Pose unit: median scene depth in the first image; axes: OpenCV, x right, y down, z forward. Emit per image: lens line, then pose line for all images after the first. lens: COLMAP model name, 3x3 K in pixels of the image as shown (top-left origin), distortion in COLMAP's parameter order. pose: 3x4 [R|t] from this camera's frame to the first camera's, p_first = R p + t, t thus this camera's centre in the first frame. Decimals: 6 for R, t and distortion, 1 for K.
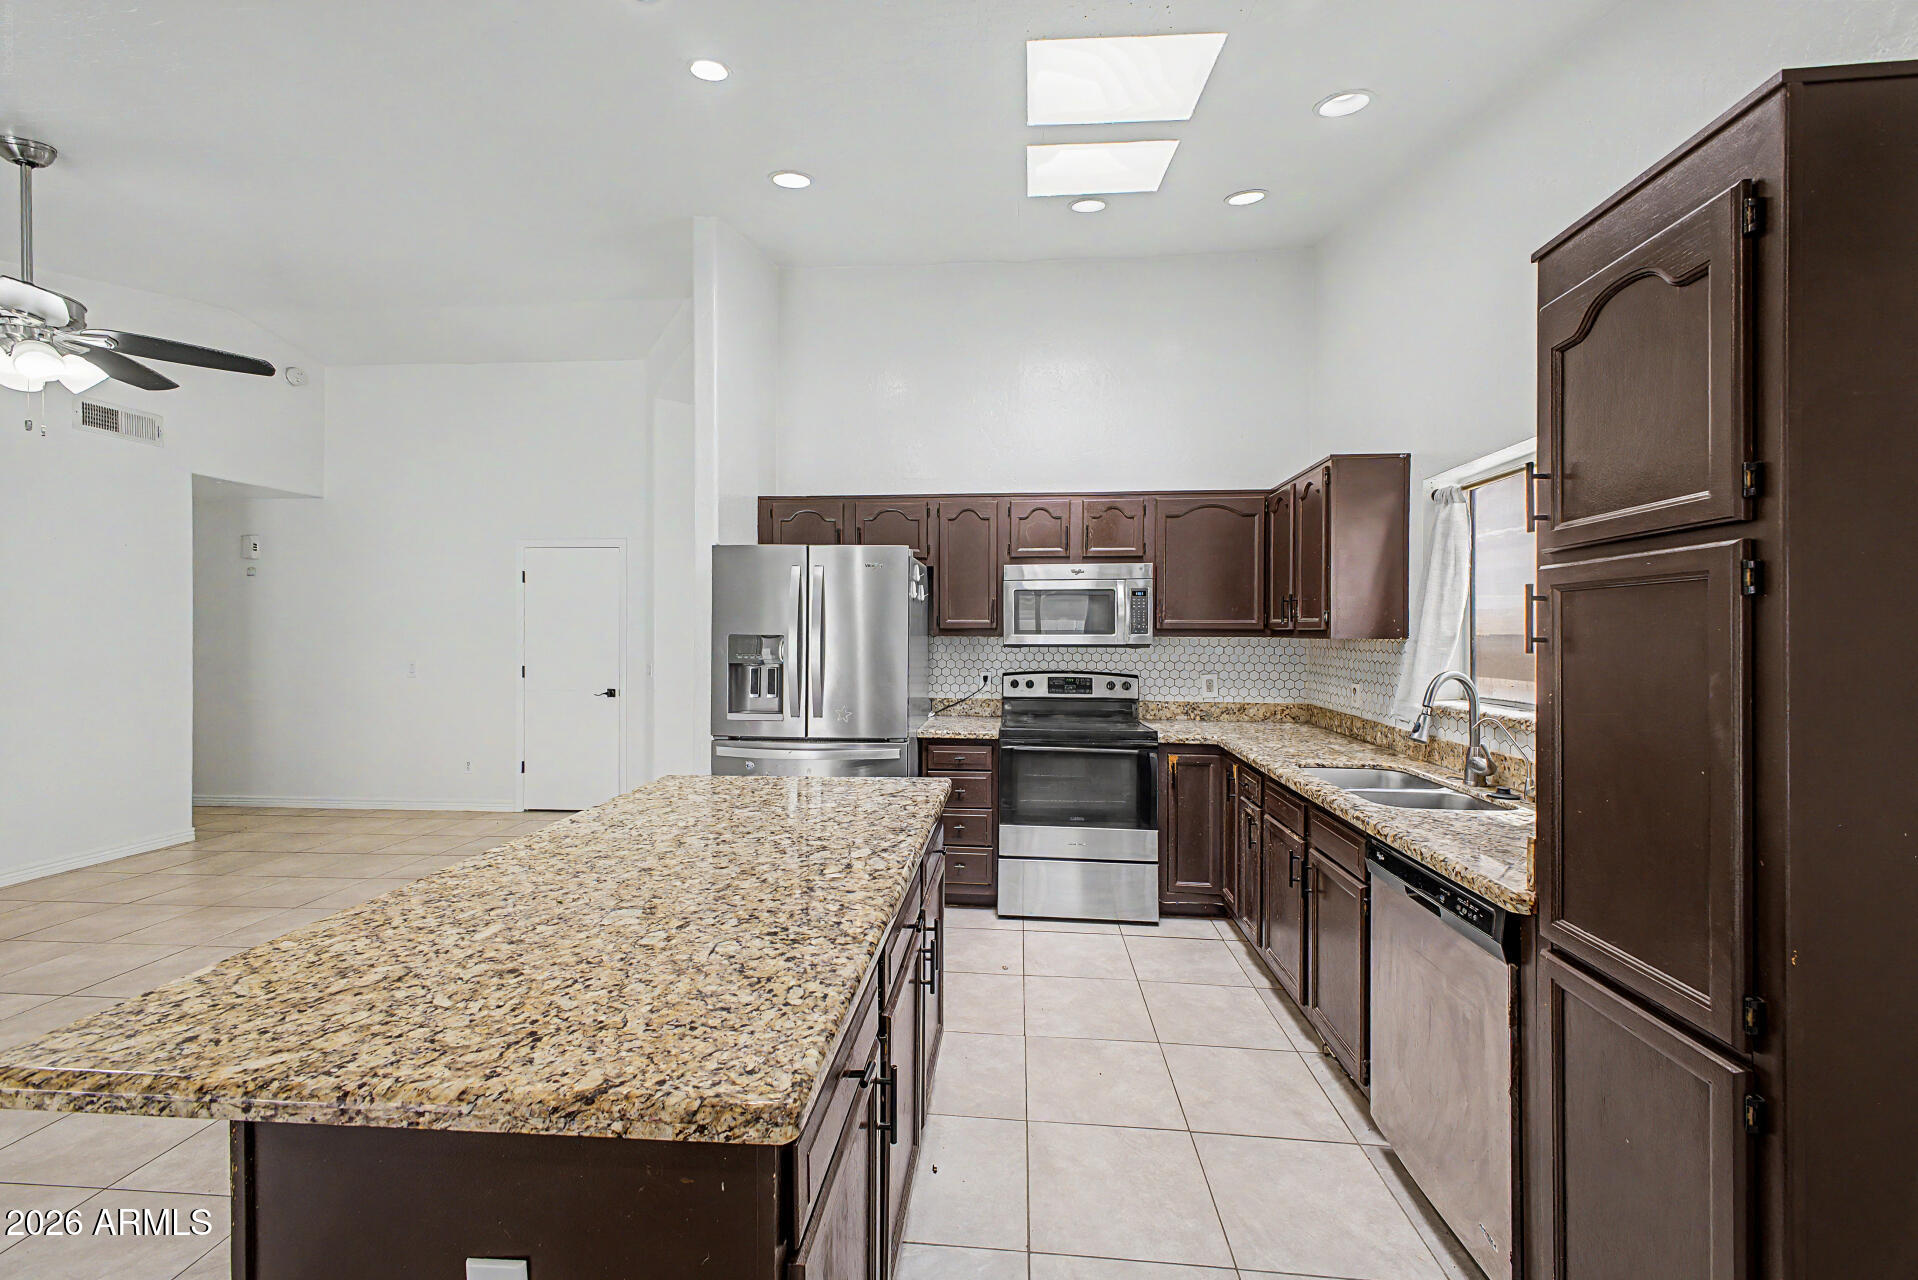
lens RADIAL K [[757.6, 0, 962.9], [0, 757.6, 632.3], [0, 0, 1]] dist [0.040528, -0.013583]
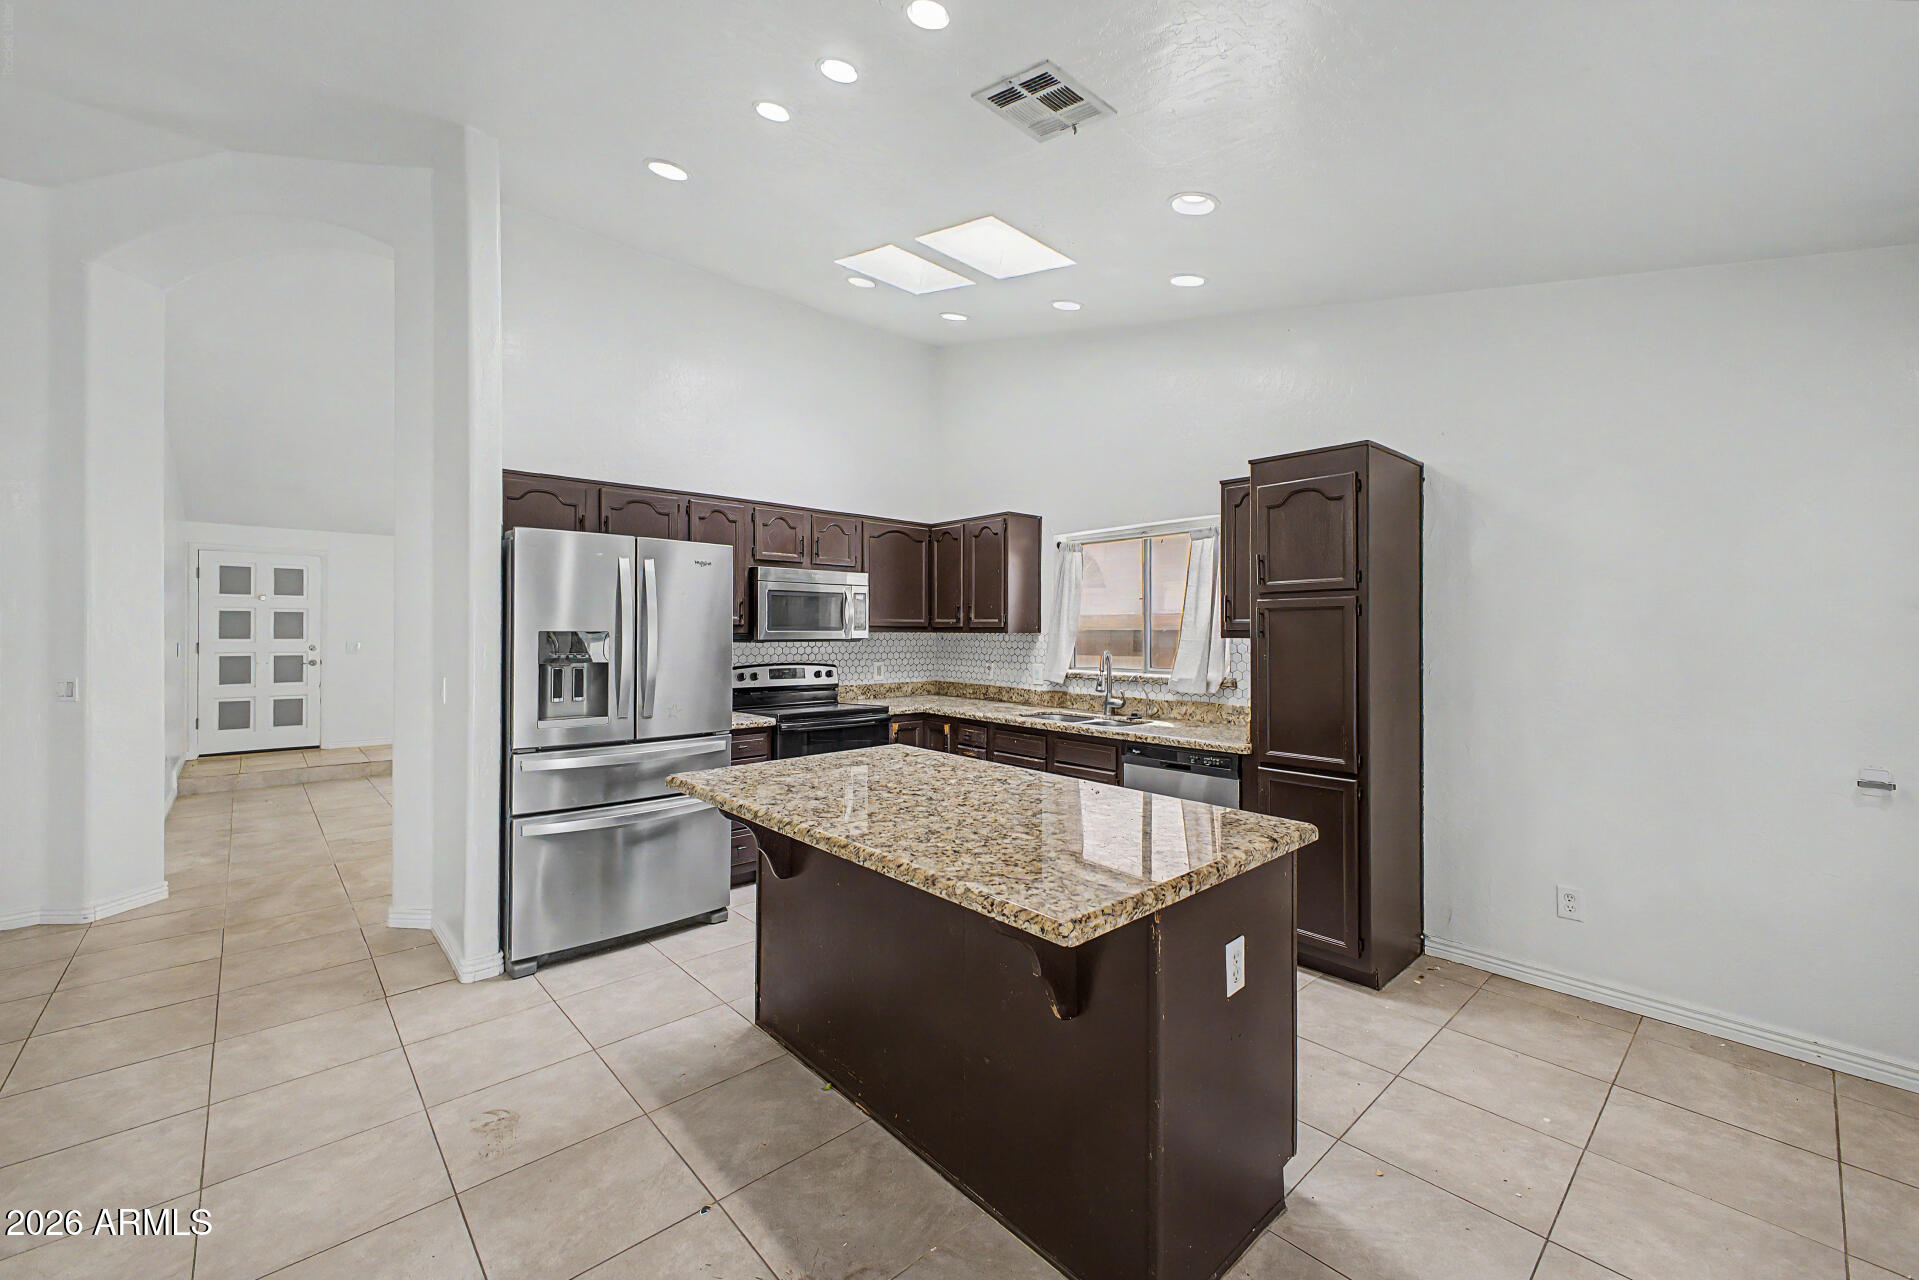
lens RADIAL K [[758.0, 0, 963.4], [0, 758.0, 632.3], [0, 0, 1]] dist [0.040528, -0.013583]
pose [[0.682105, -0.003354, 0.731246, -0.534285], [0.000018, 0.999990, 0.004570, 0.000065], [-0.731254, -0.003104, 0.682098, 0.035336]]
